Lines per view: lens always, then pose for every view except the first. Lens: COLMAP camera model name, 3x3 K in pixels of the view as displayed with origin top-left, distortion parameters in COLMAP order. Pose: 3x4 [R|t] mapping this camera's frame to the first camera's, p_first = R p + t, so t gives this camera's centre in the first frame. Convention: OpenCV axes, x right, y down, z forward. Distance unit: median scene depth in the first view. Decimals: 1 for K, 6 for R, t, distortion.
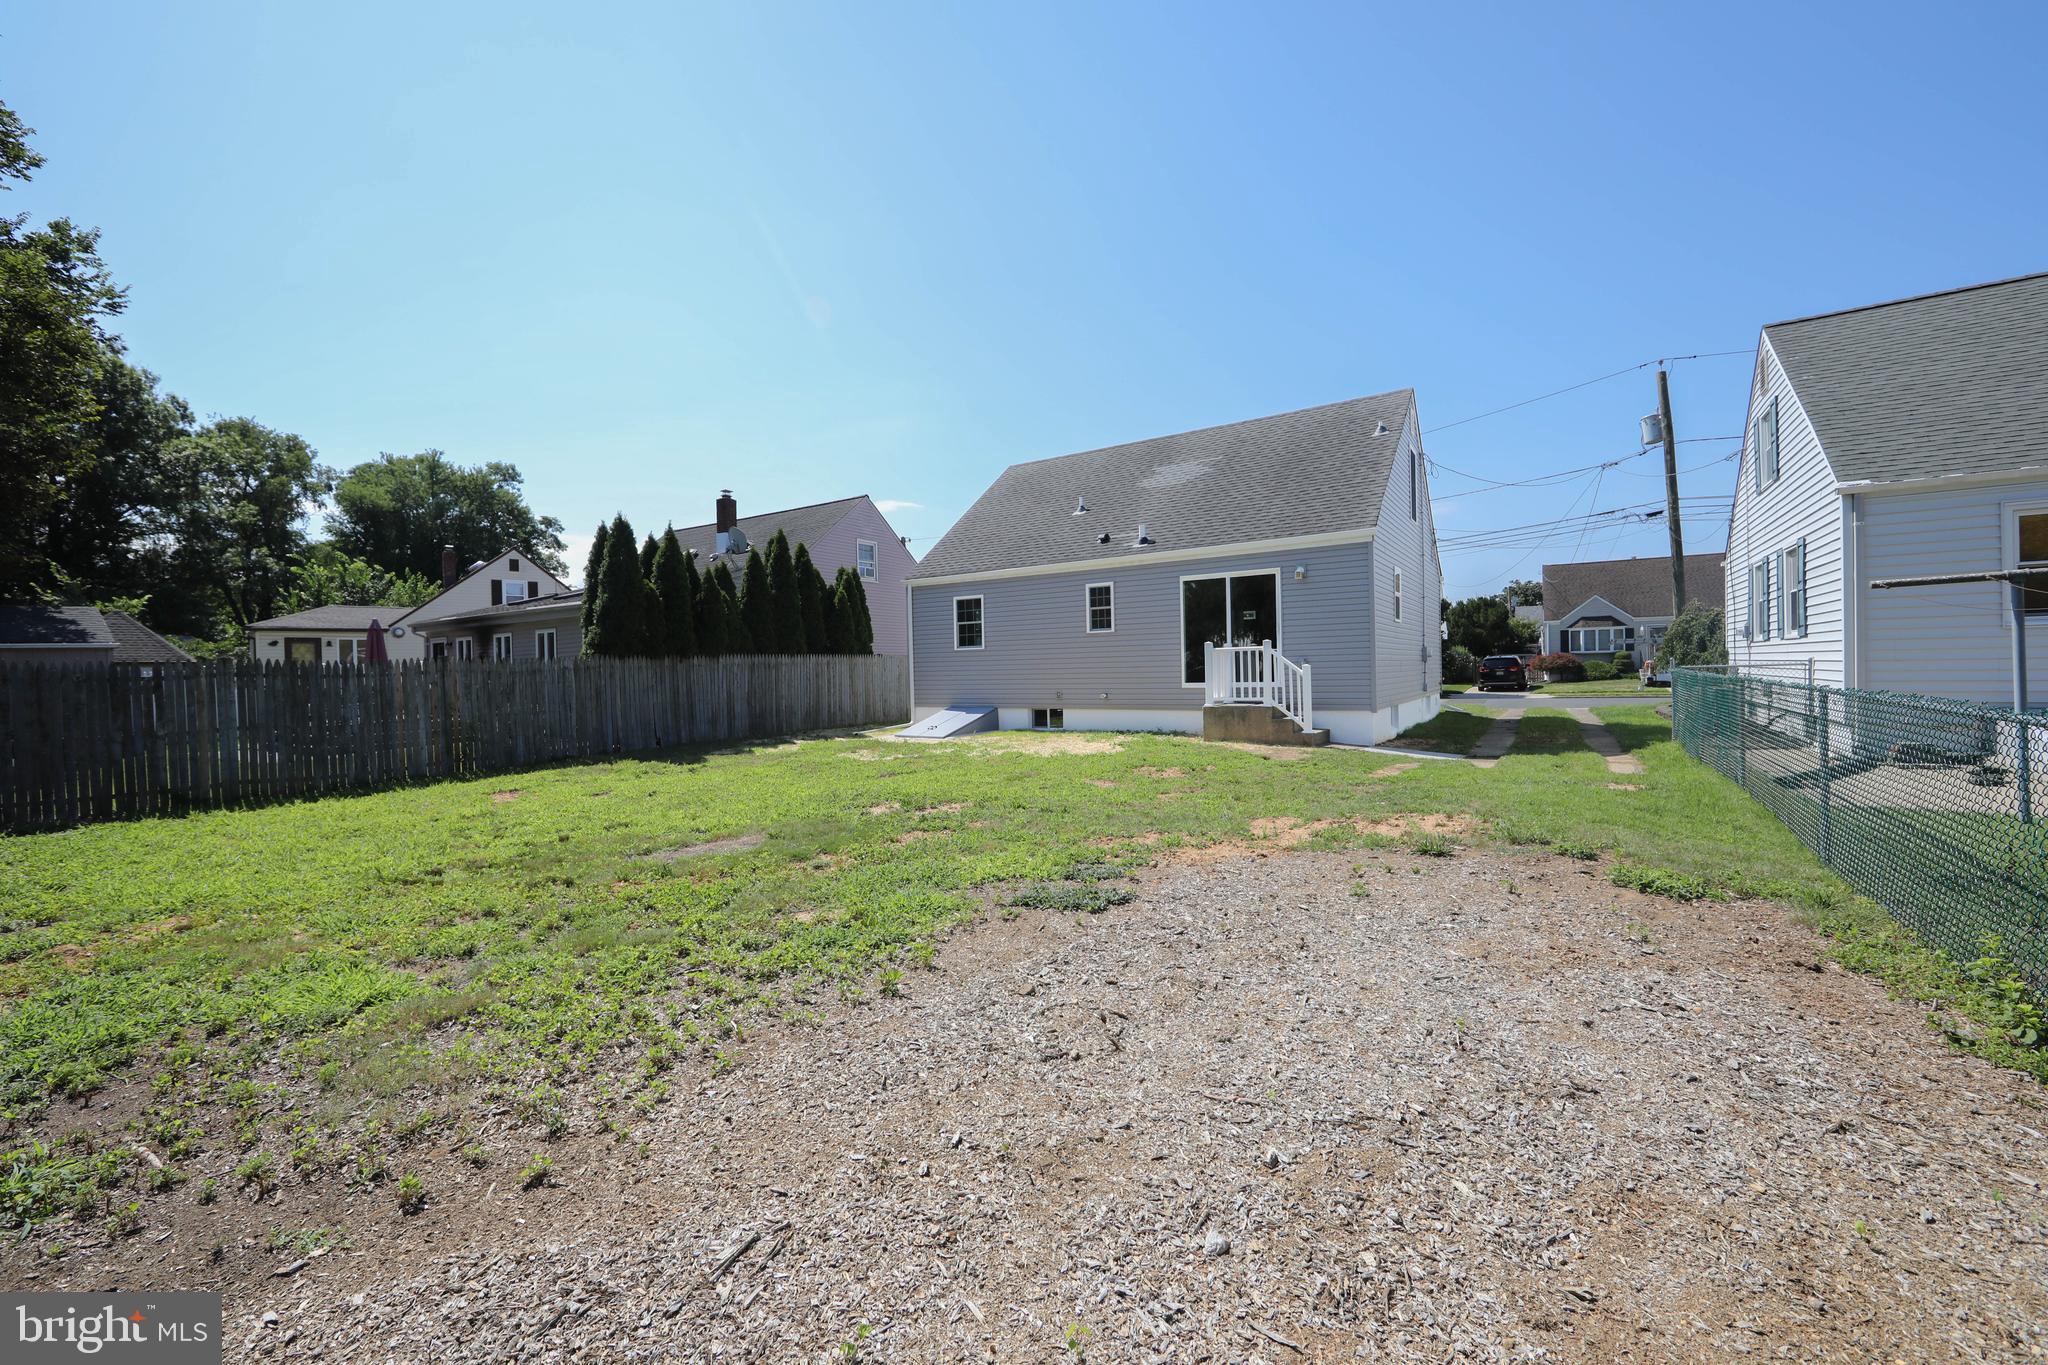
lens RADIAL K [[816.1, 0, 1024.8], [0, 816.1, 673.8], [0, 0, 1]] dist [0.000173, 0.000036]
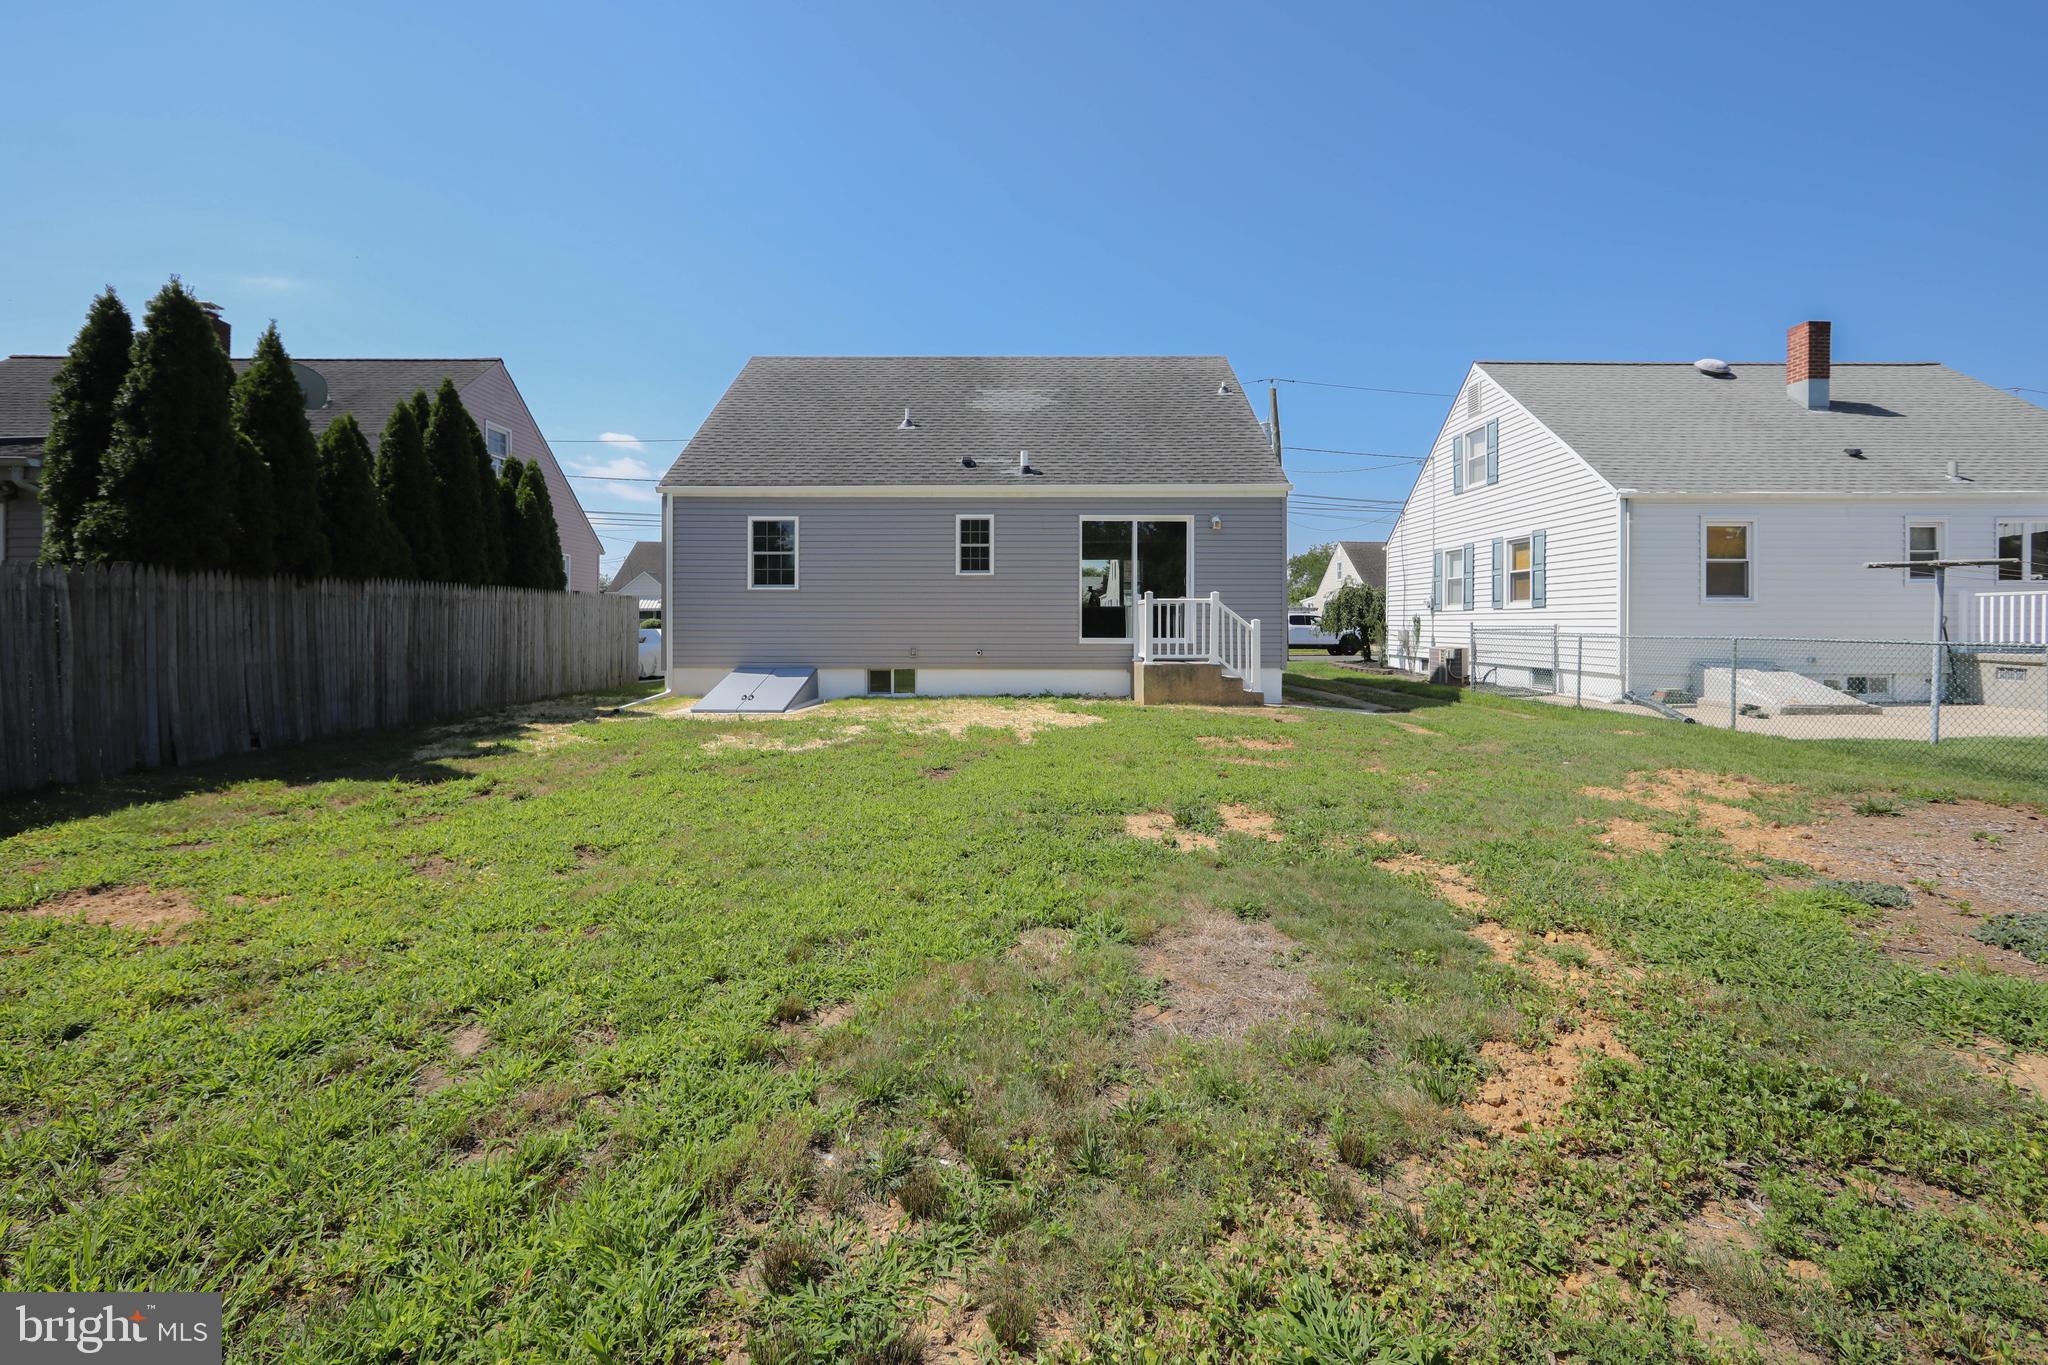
lens RADIAL K [[827.4, 0, 1033.0], [0, 827.4, 627.7], [0, 0, 1]] dist [-0.001870, 0.000218]
pose [[0.830687, 0.019791, 0.556387, -0.318859], [-0.016267, 0.999804, -0.011277, 0.010246], [-0.556501, 0.000317, 0.830847, 0.278565]]
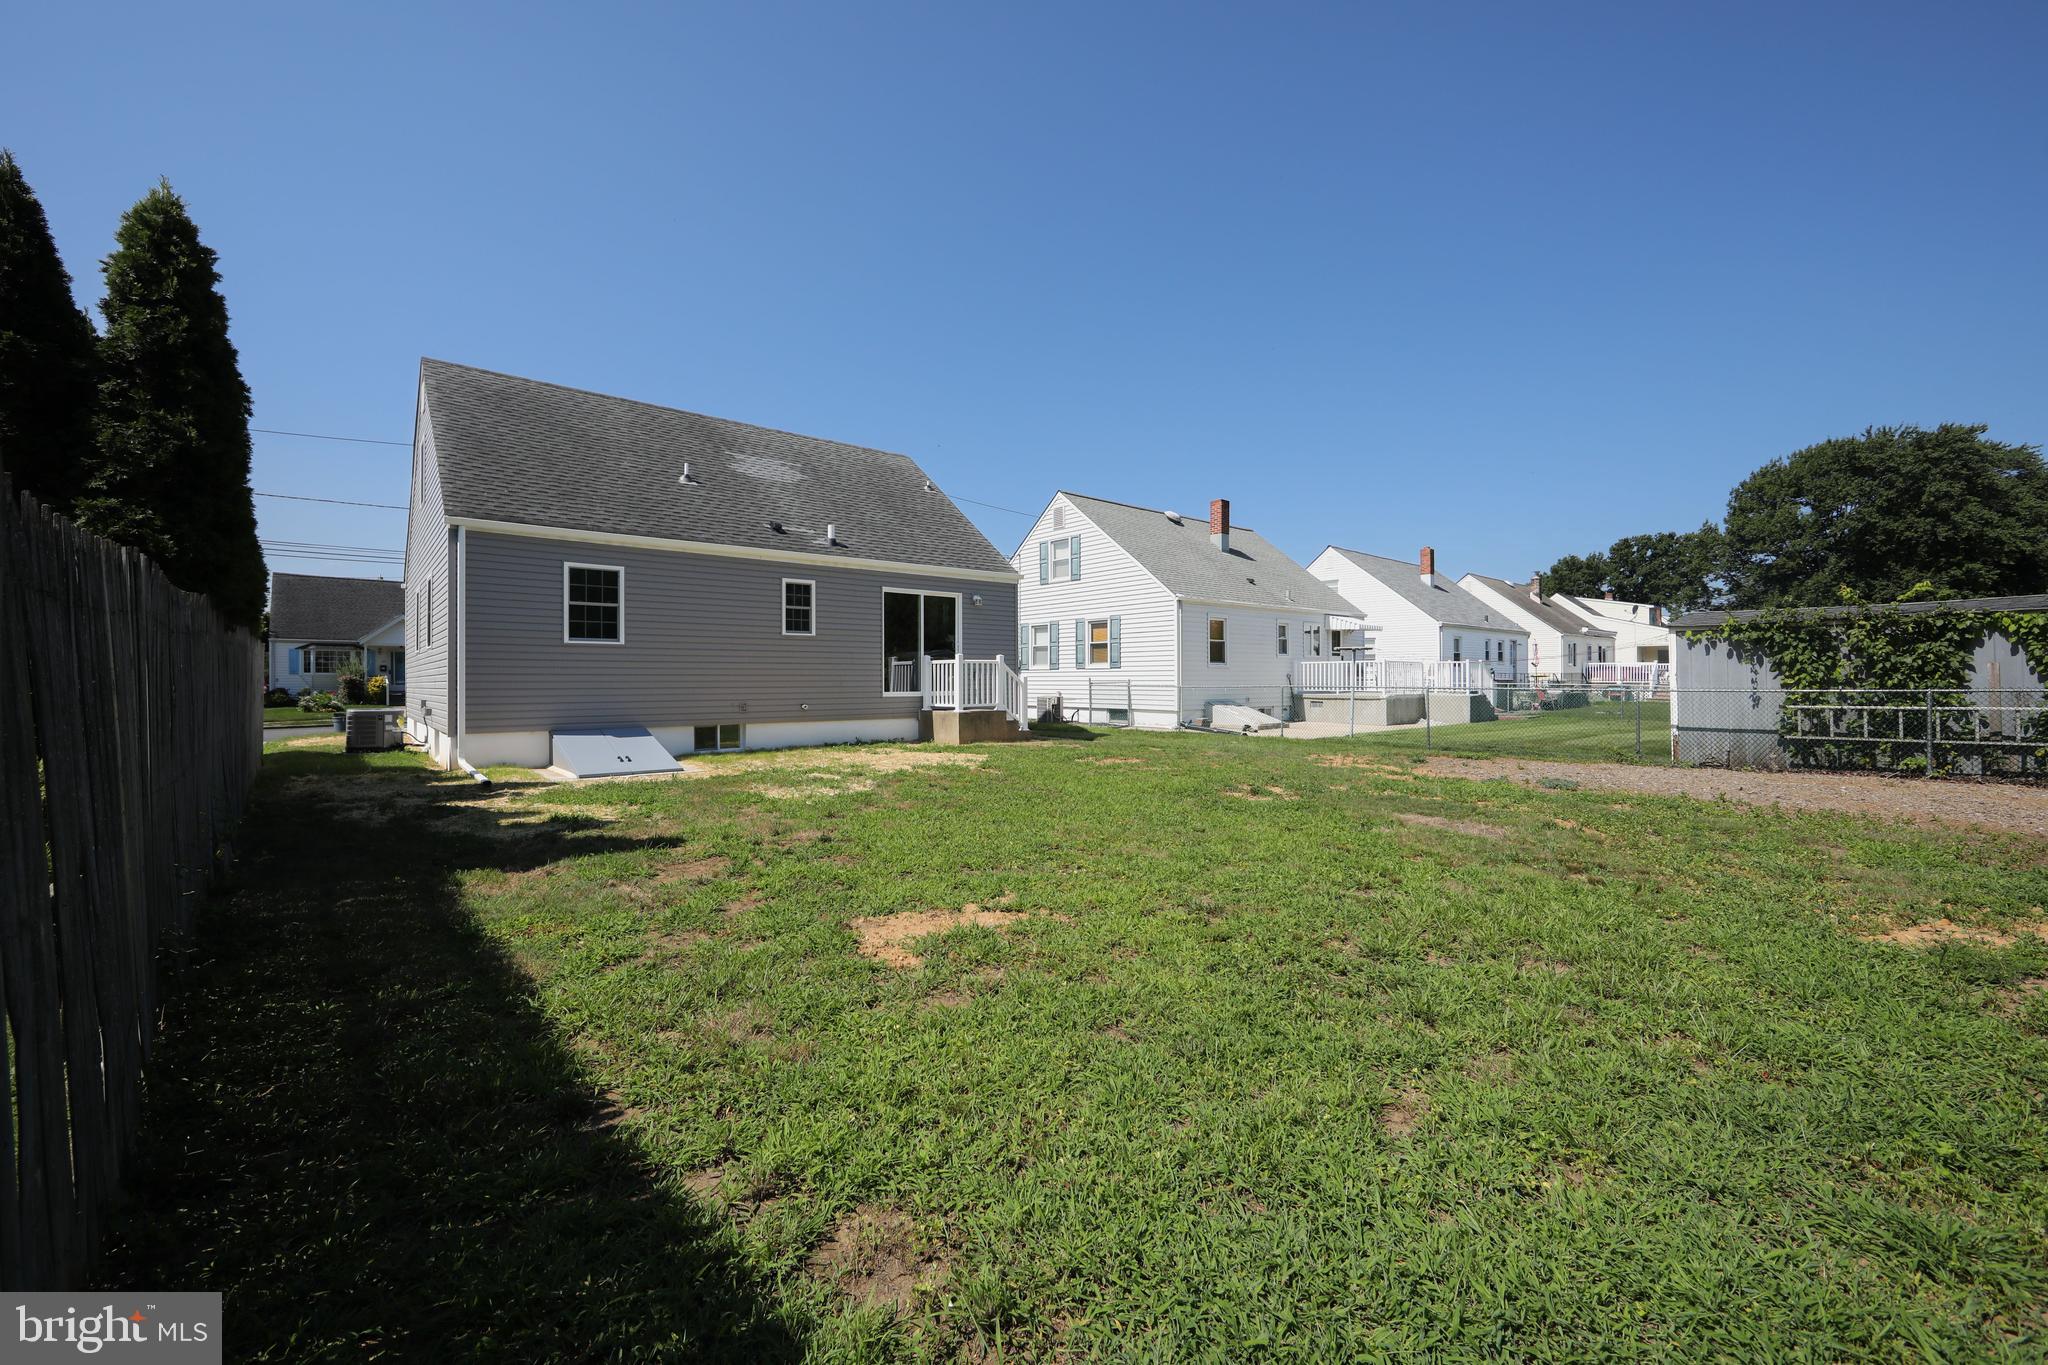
lens RADIAL K [[816.1, 0, 1024.8], [0, 816.1, 673.8], [0, 0, 1]] dist [0.000173, 0.000036]
pose [[0.270286, 0.027420, 0.962389, -0.692586], [0.000312, 0.999592, -0.028568, 0.016587], [-0.962780, 0.008022, 0.270168, 0.523773]]
